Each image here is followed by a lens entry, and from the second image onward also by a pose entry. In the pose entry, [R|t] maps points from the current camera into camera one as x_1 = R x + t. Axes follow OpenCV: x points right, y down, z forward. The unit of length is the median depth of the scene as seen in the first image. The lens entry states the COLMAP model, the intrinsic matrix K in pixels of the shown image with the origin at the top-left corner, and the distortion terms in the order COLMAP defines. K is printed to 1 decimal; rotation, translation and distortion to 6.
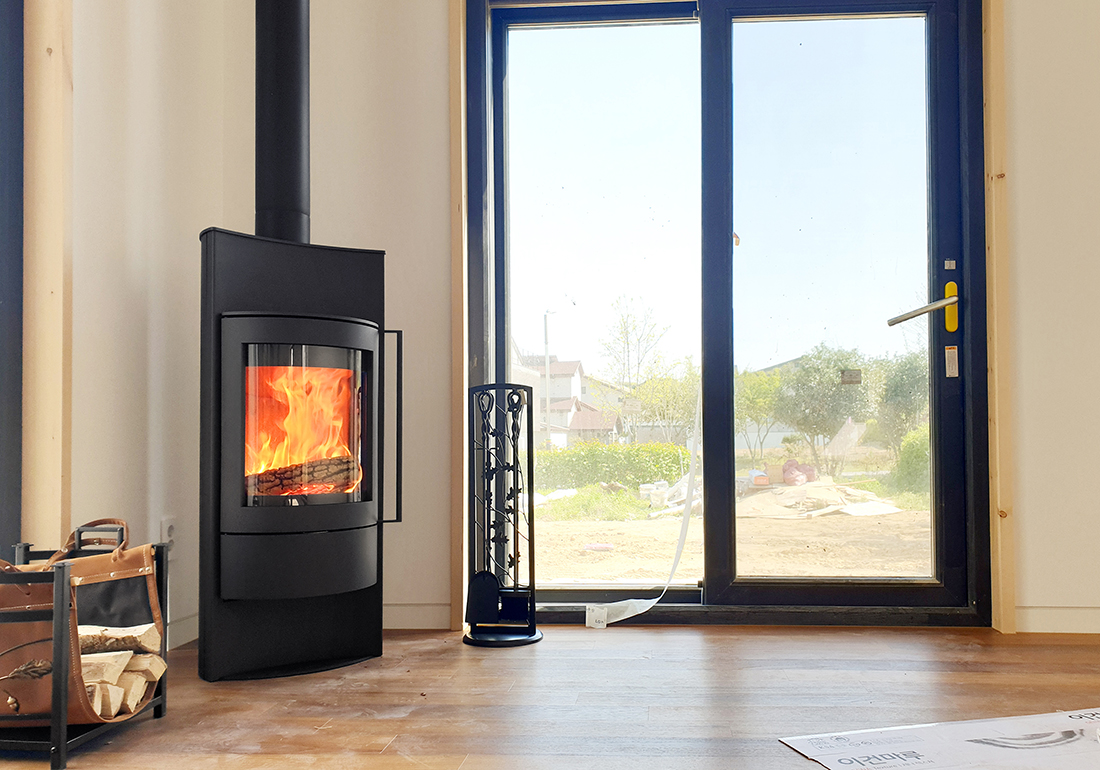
lens RADIAL K [[992.9, 0, 540.1], [0, 992.9, 407.6], [0, 0, 1]] dist [0.056002, -0.058800]
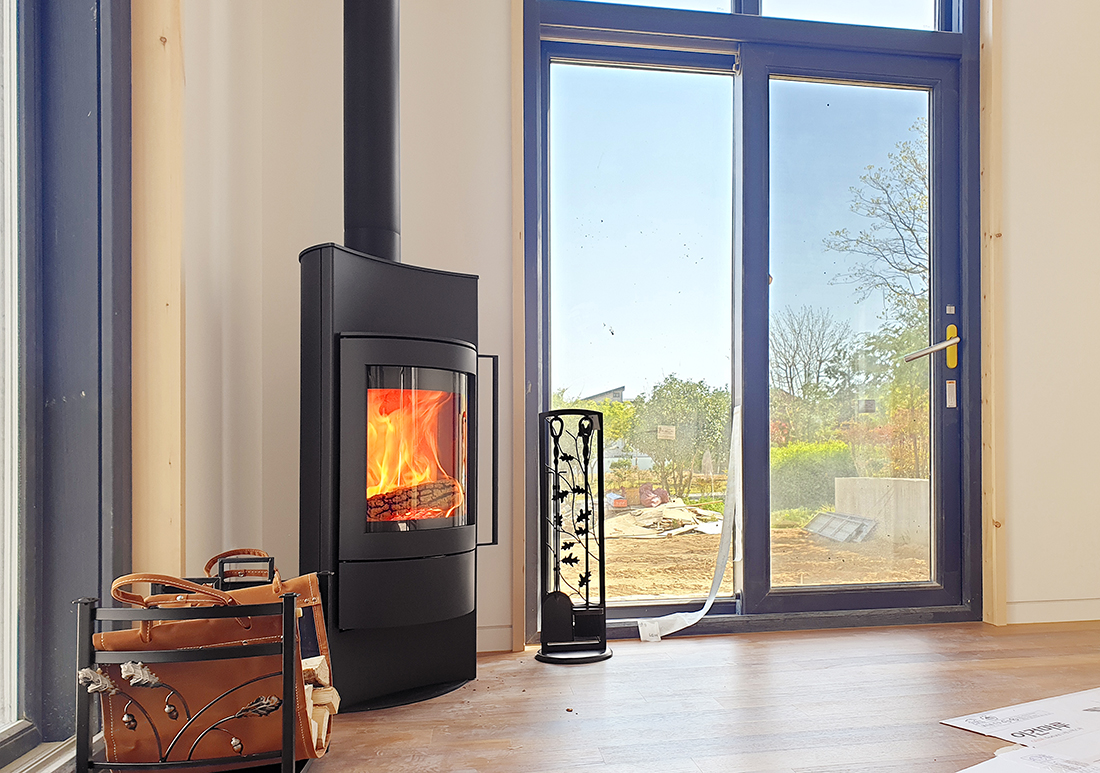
lens RADIAL K [[973.2, 0, 592.5], [0, 973.2, 457.9], [0, 0, 1]] dist [0.034392, -0.055383]
pose [[0.963333, -0.002695, 0.268294, -0.293912], [-0.003663, 0.999724, 0.023194, 0.002800], [-0.268283, -0.023327, 0.963058, 0.024615]]
